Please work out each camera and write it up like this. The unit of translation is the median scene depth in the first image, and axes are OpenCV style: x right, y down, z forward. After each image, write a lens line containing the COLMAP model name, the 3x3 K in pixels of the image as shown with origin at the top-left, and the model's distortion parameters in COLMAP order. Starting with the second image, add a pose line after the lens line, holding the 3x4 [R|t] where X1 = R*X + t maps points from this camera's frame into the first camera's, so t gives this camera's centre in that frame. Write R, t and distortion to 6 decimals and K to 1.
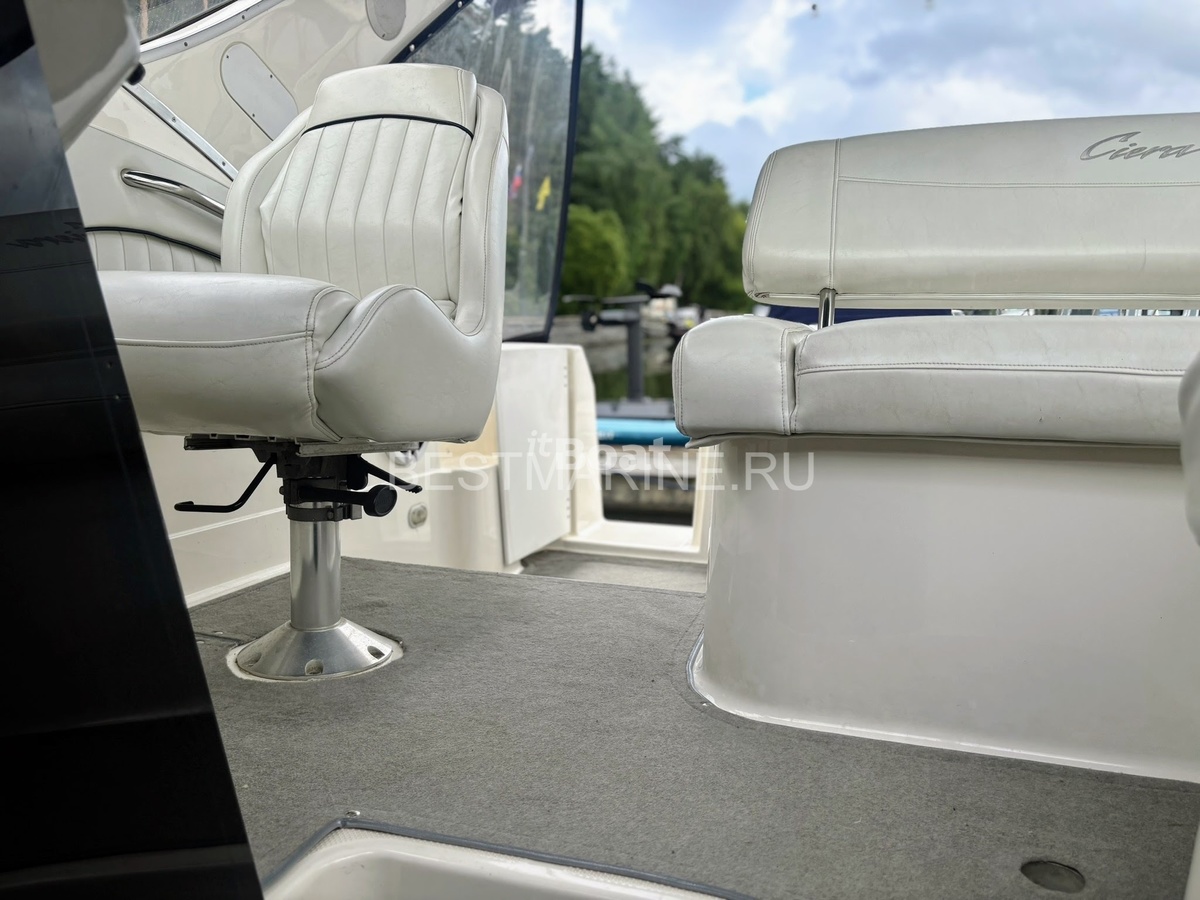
lens RADIAL K [[890.9, 0, 616.1], [0, 890.9, 447.1], [0, 0, 1]] dist [0.006348, -0.002385]
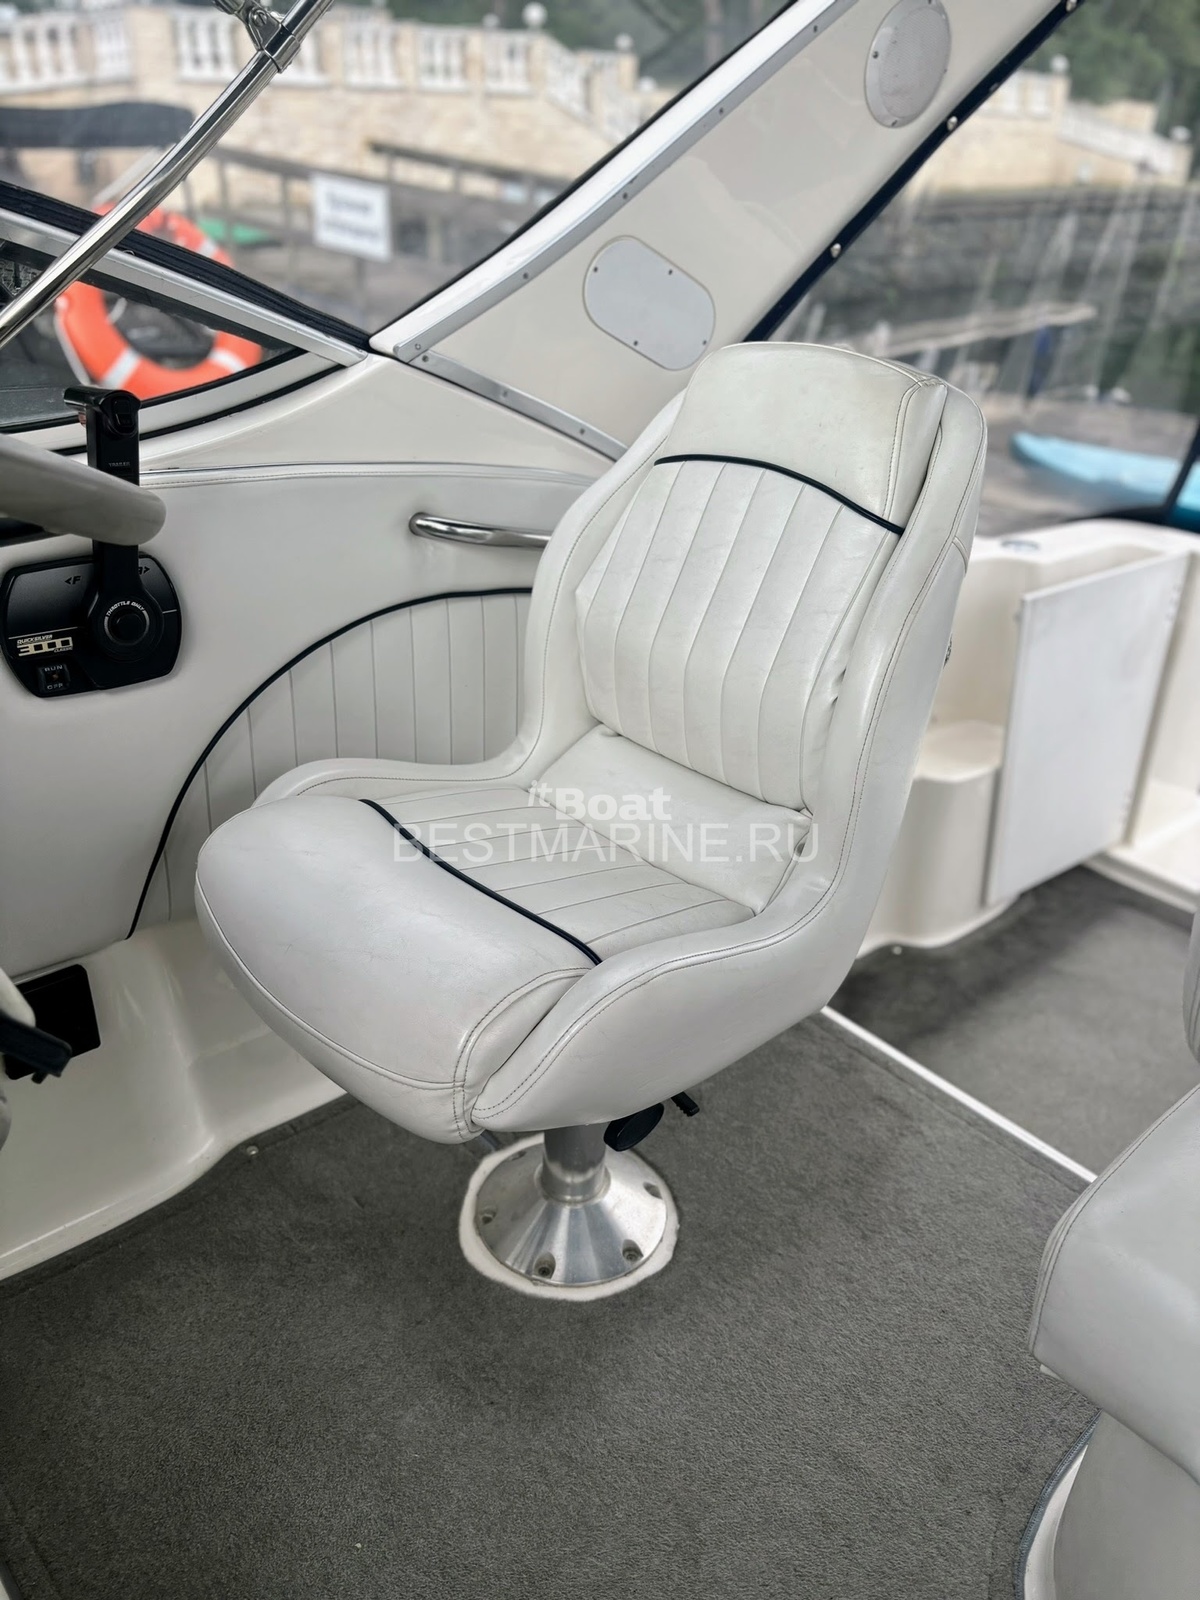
lens RADIAL K [[1187.8, 0, 603.4], [0, 1187.8, 828.7], [0, 0, 1]] dist [0.006348, -0.002385]
pose [[0.842665, 0.262484, -0.470126, 0.082806], [-0.091267, 0.930124, 0.355725, -0.426191], [0.530647, -0.256850, 0.807738, 0.249173]]
